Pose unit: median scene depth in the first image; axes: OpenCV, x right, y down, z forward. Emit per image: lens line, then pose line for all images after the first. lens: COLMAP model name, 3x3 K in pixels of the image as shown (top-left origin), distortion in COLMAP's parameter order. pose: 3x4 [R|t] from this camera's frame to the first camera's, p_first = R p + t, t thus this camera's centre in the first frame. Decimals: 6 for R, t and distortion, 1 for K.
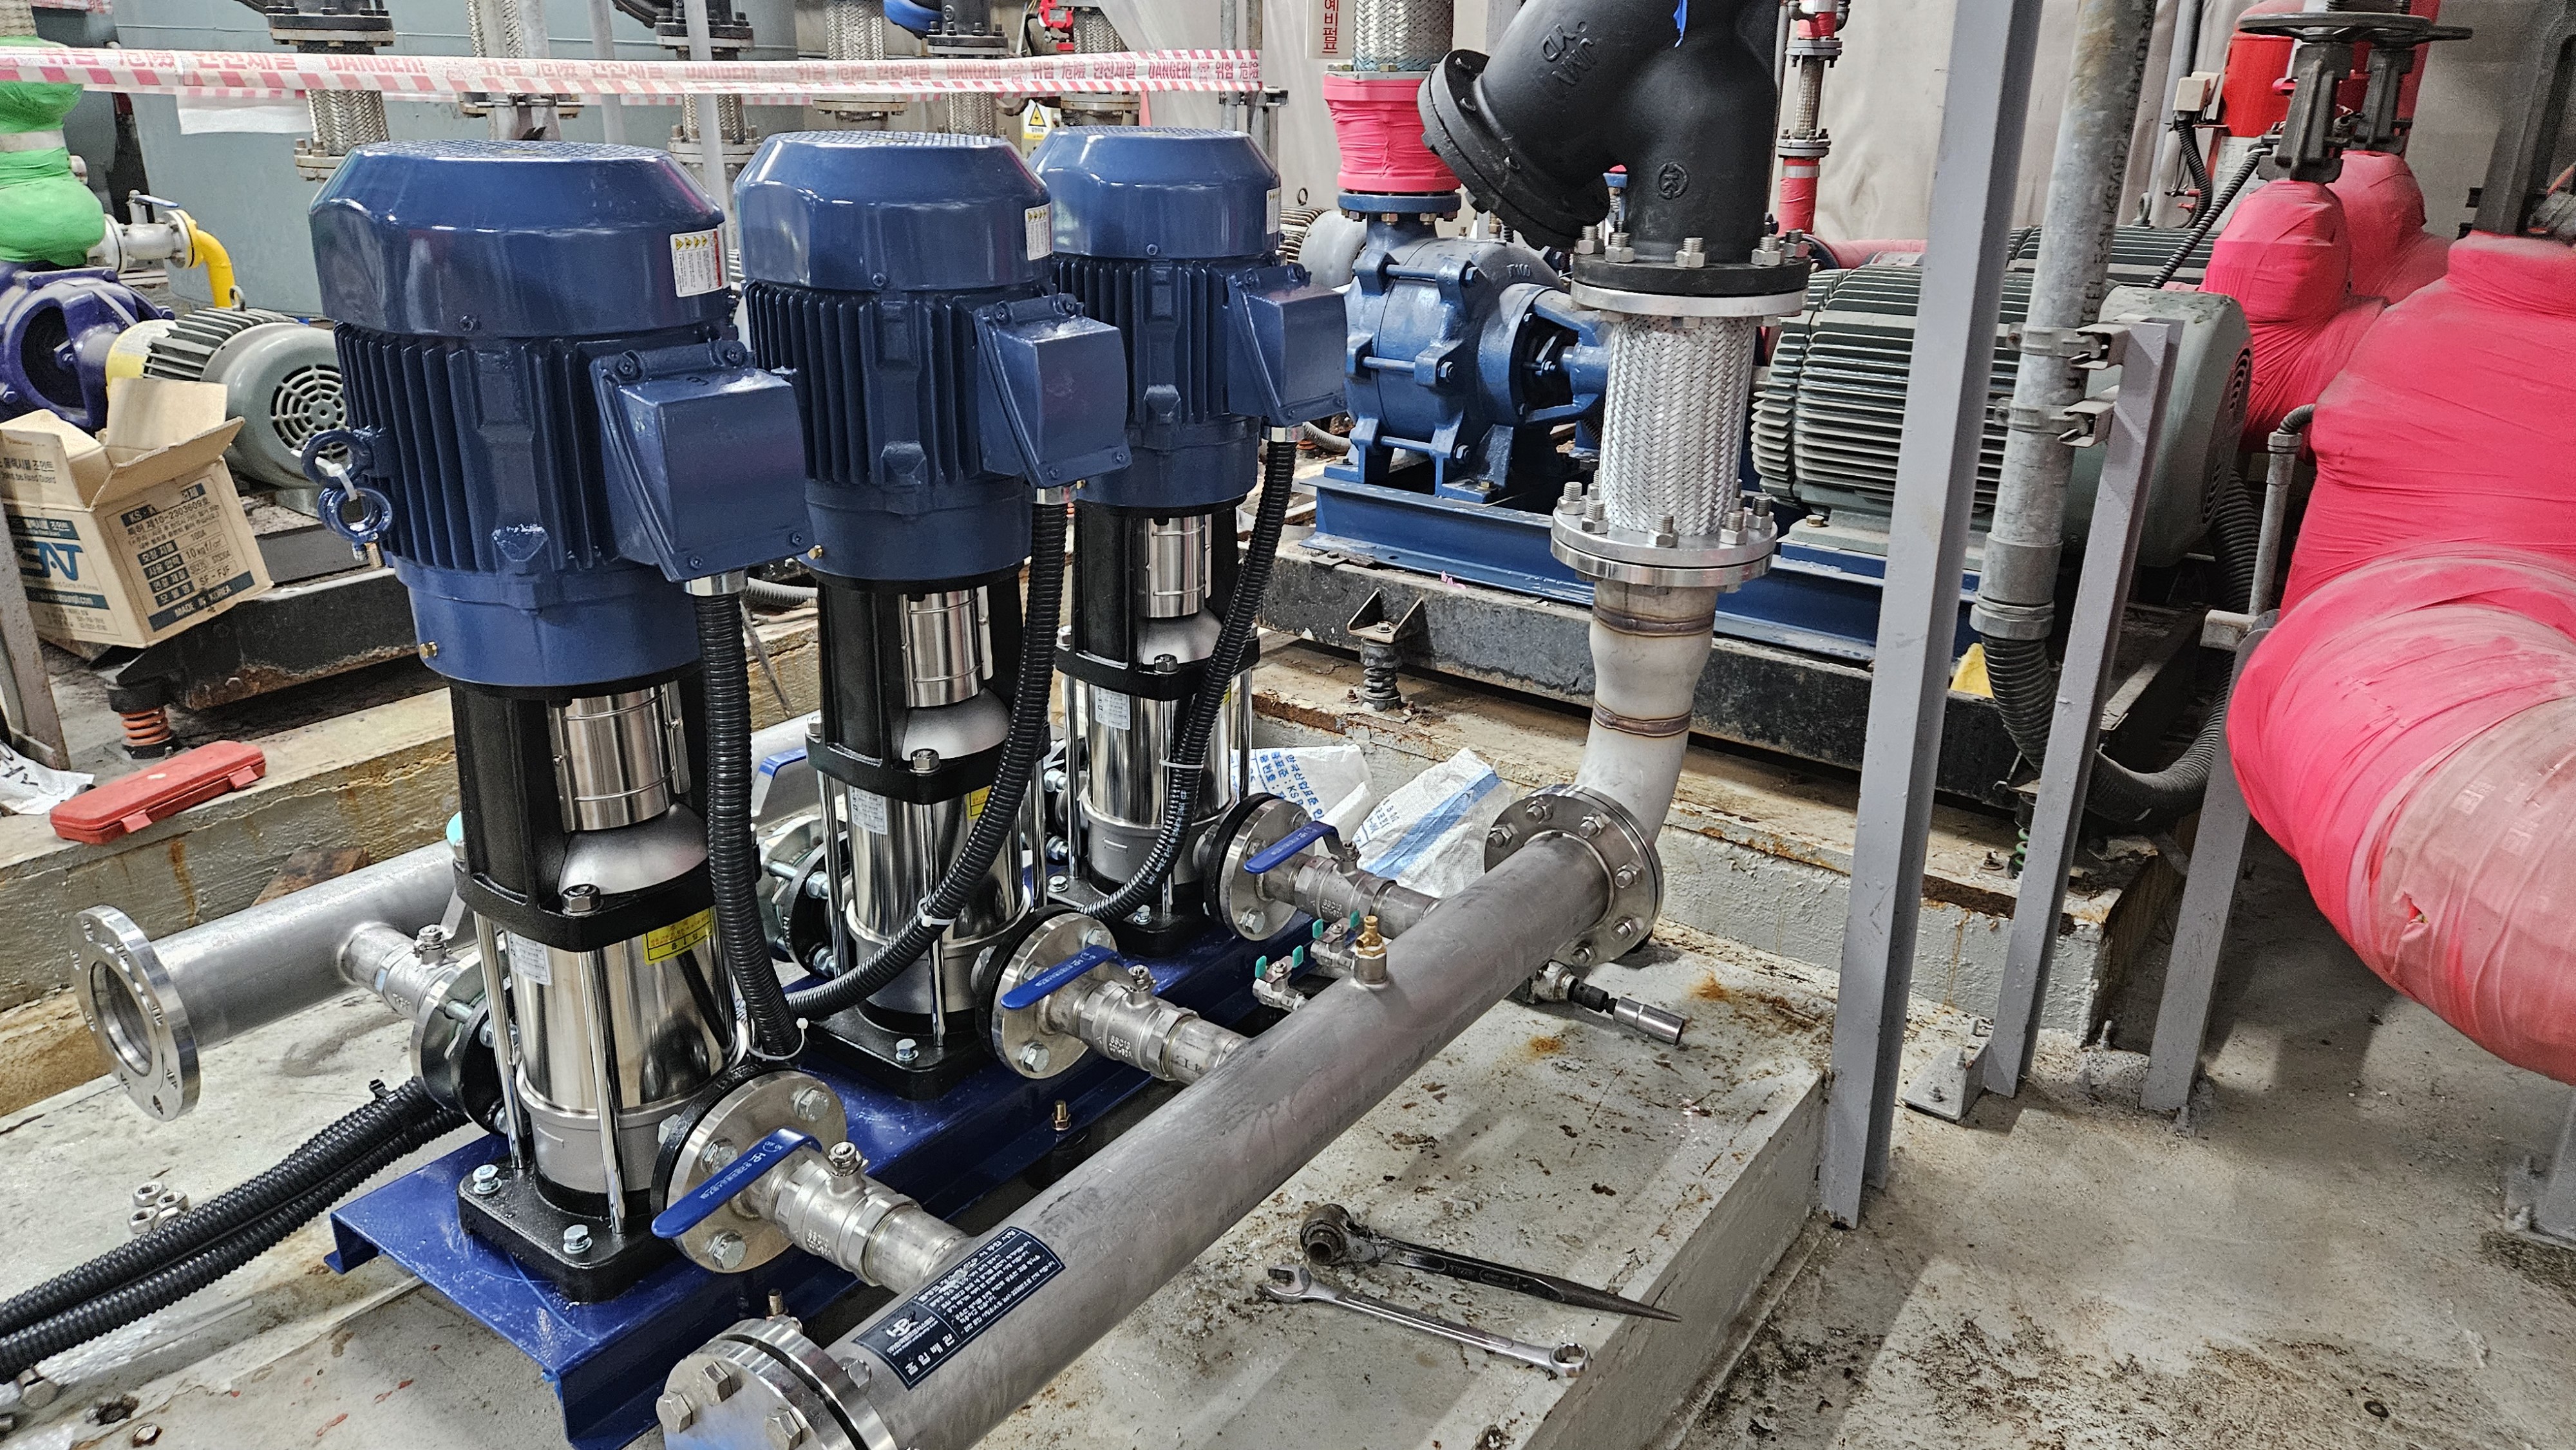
lens RADIAL K [[1661.9, 0, 1288.0], [0, 1661.9, 725.0], [0, 0, 1]] dist [0.076493, -0.058191]
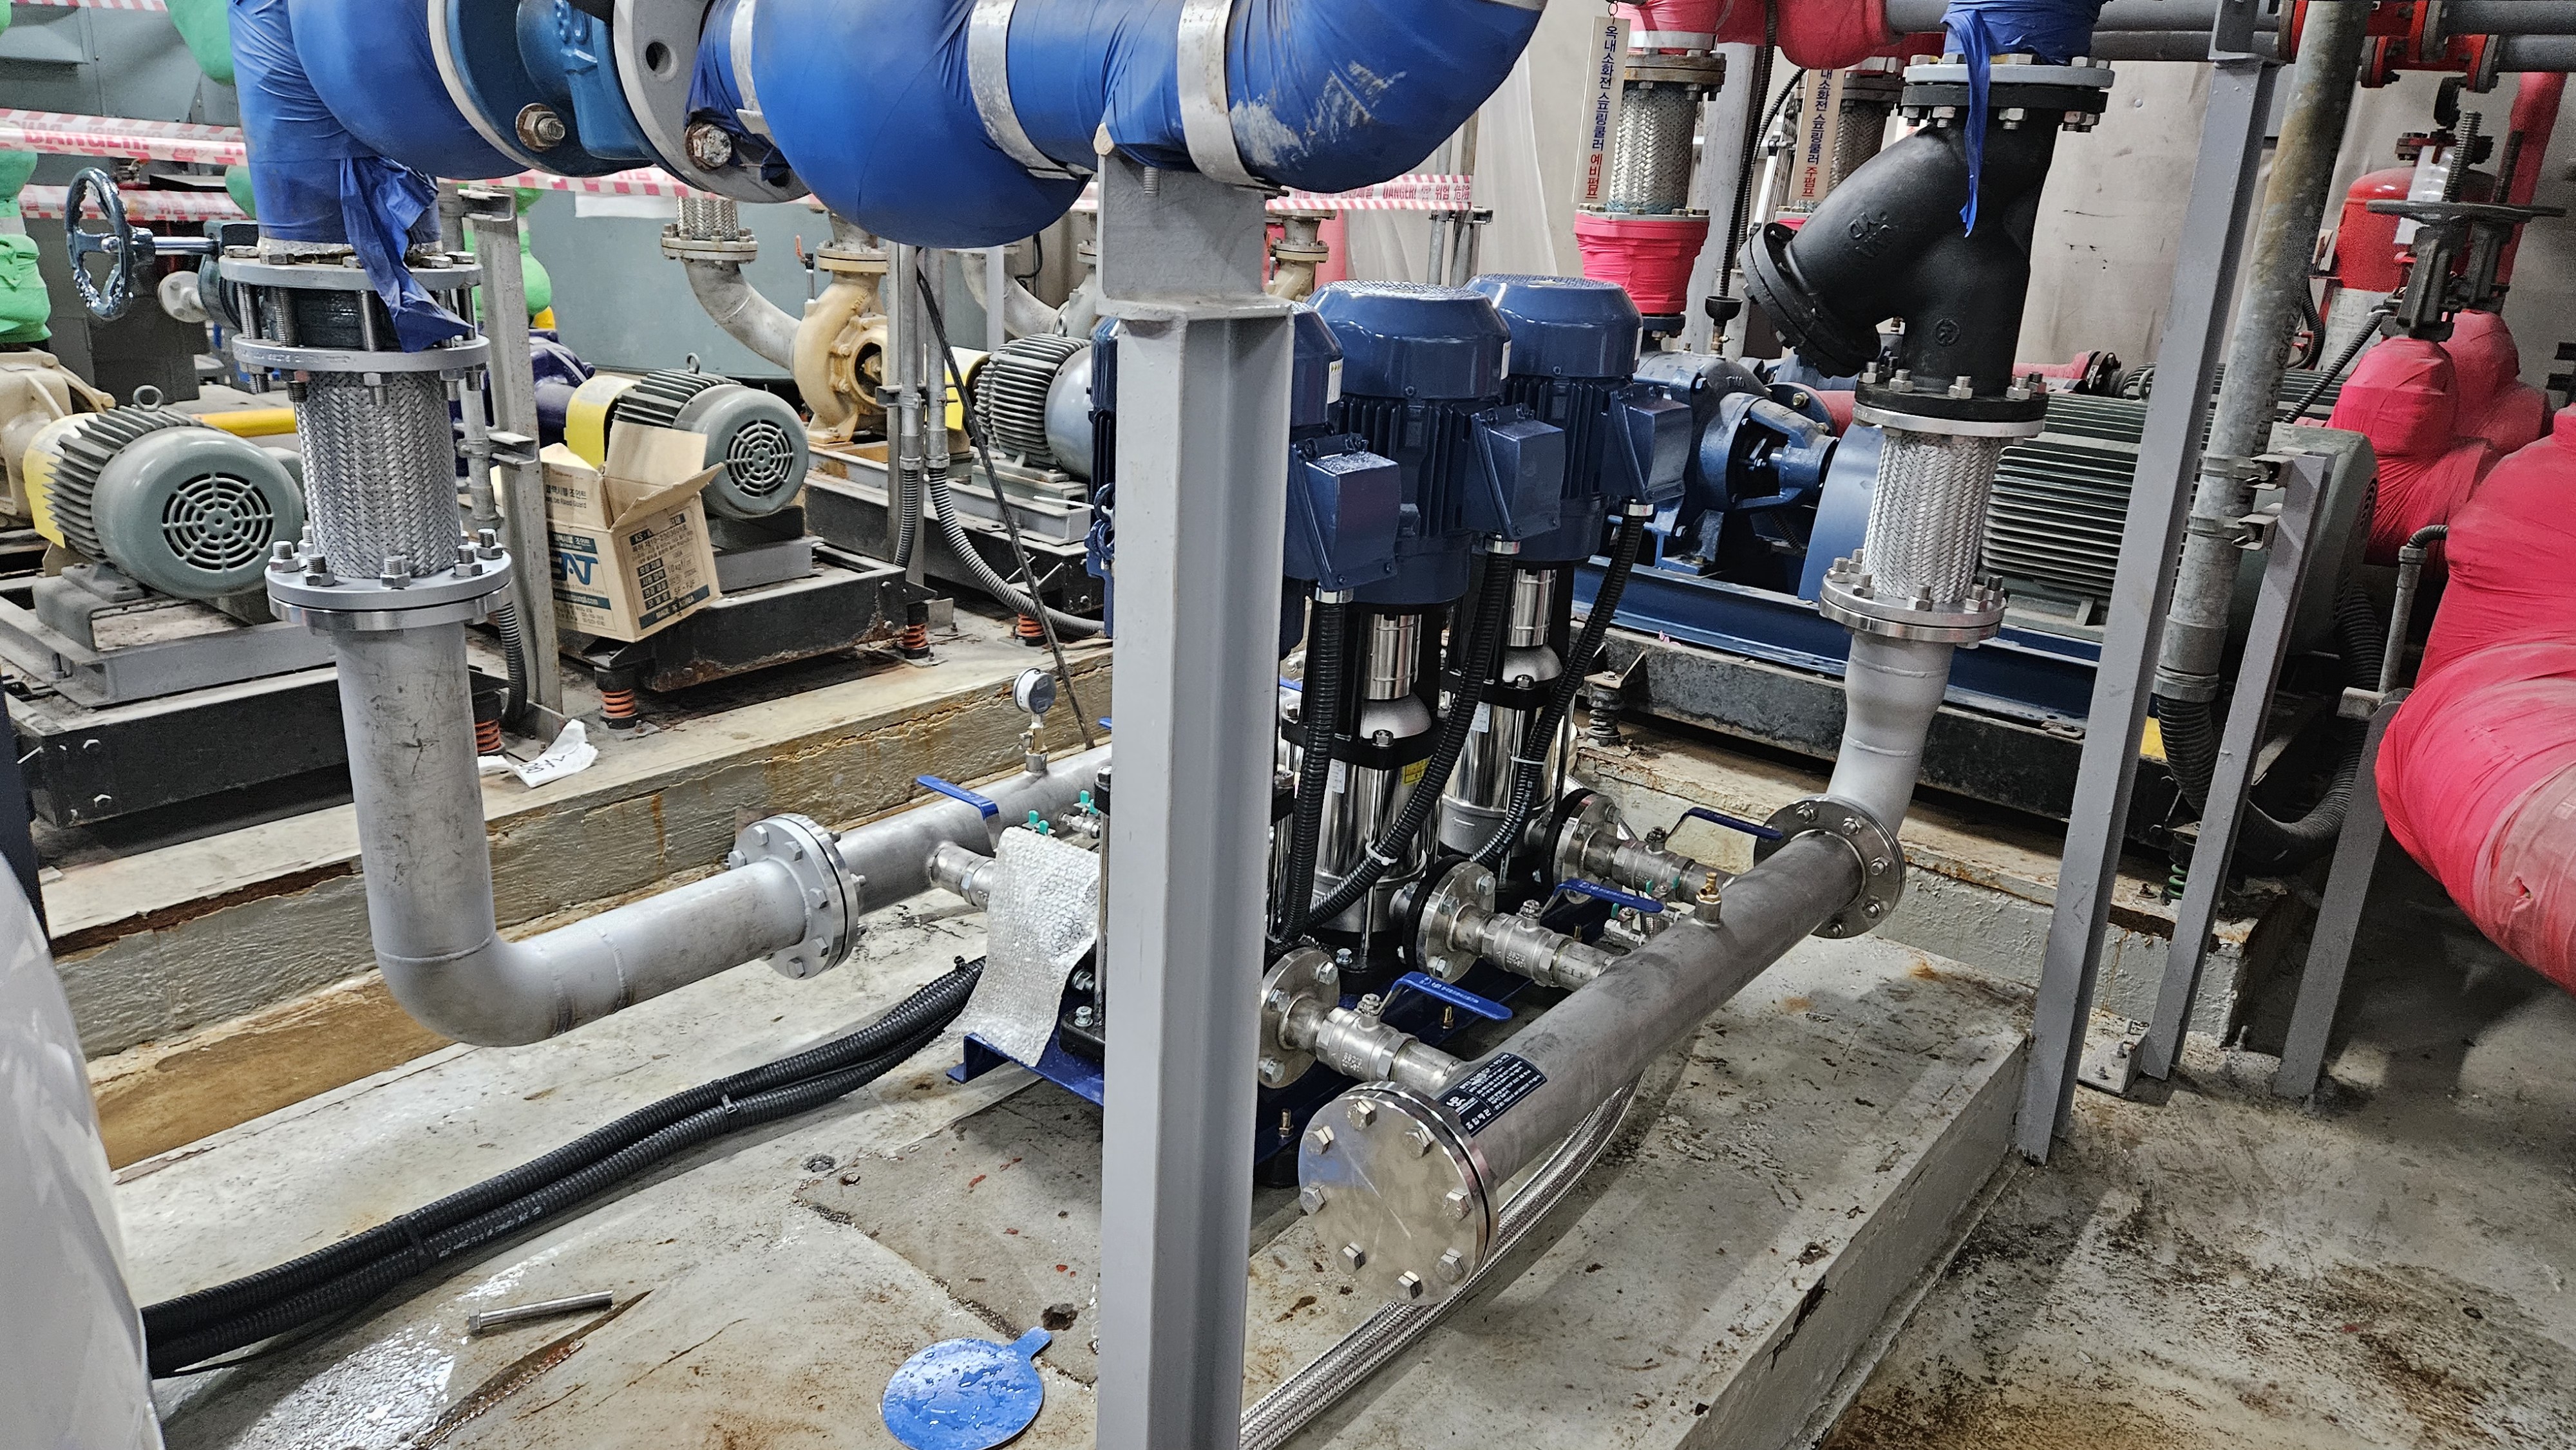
lens RADIAL K [[1640.8, 0, 1288.0], [0, 1640.8, 725.0], [0, 0, 1]] dist [0.073103, -0.057158]
pose [[0.998043, 0.051873, -0.034907, -0.178065], [-0.053266, 0.997770, -0.040223, 0.049102], [0.032743, 0.042003, 0.998581, -0.239369]]
